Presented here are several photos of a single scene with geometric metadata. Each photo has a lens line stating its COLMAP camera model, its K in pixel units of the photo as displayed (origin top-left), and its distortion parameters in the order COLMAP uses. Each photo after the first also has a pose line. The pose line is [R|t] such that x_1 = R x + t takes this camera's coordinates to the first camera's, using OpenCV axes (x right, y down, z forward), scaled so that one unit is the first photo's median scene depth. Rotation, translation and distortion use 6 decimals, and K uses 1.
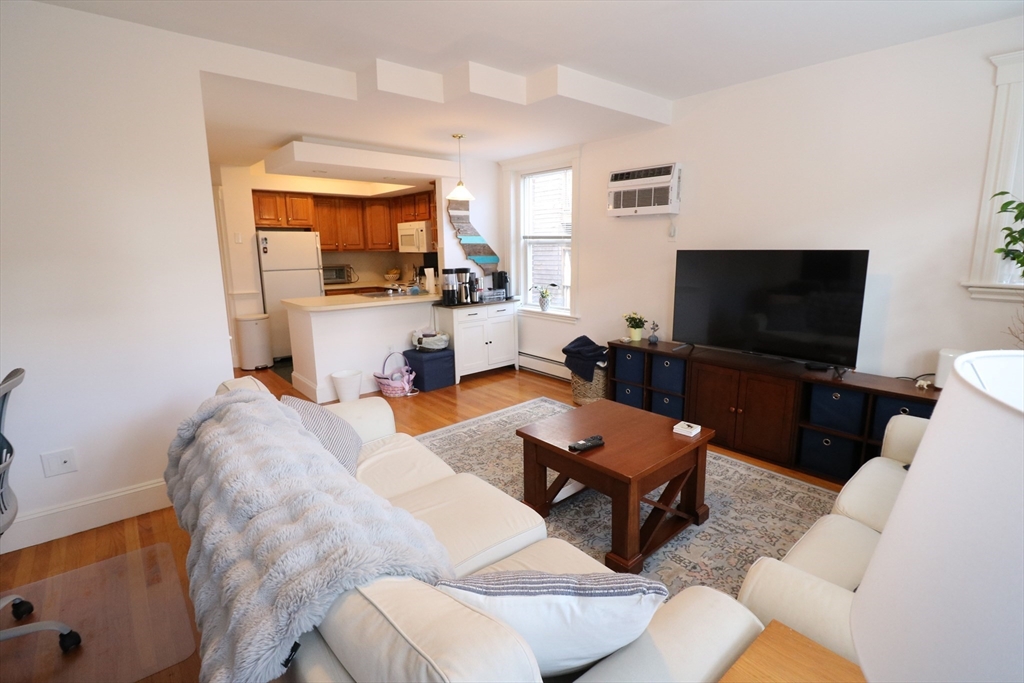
lens RADIAL K [[480.2, 0, 521.3], [0, 480.2, 330.3], [0, 0, 1]] dist [-0.001652, -0.012501]
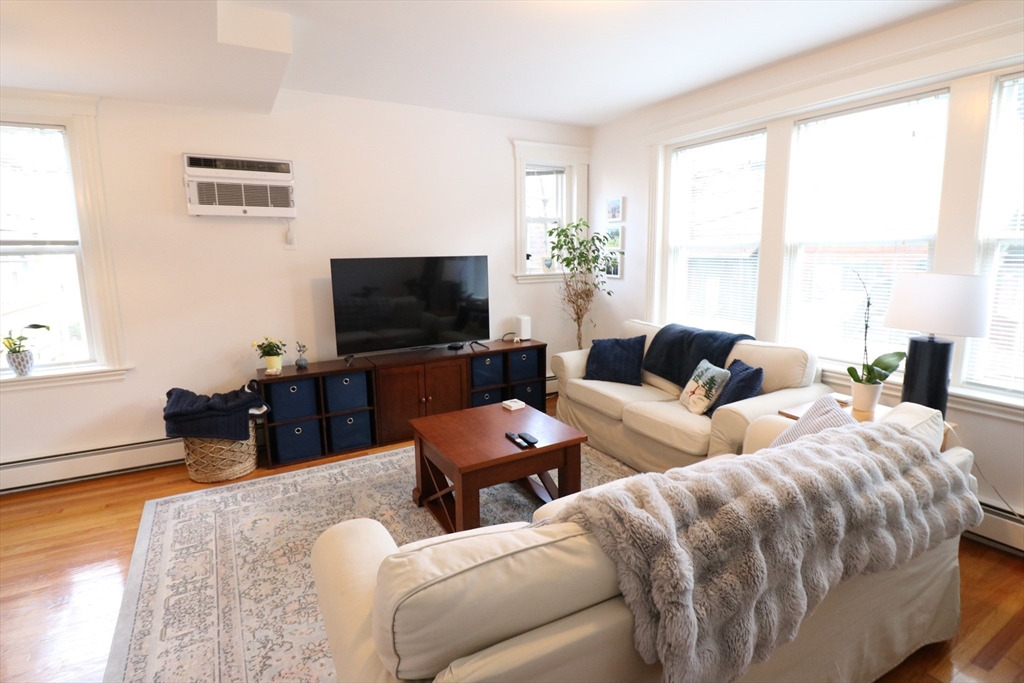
lens RADIAL K [[509.8, 0, 531.7], [0, 509.8, 322.1], [0, 0, 1]] dist [-0.003731, -0.011630]
pose [[0.176280, -0.136326, 0.974854, -0.413872], [0.177096, 0.978595, 0.104825, -0.058676], [-0.968278, 0.154165, 0.196649, 0.323541]]
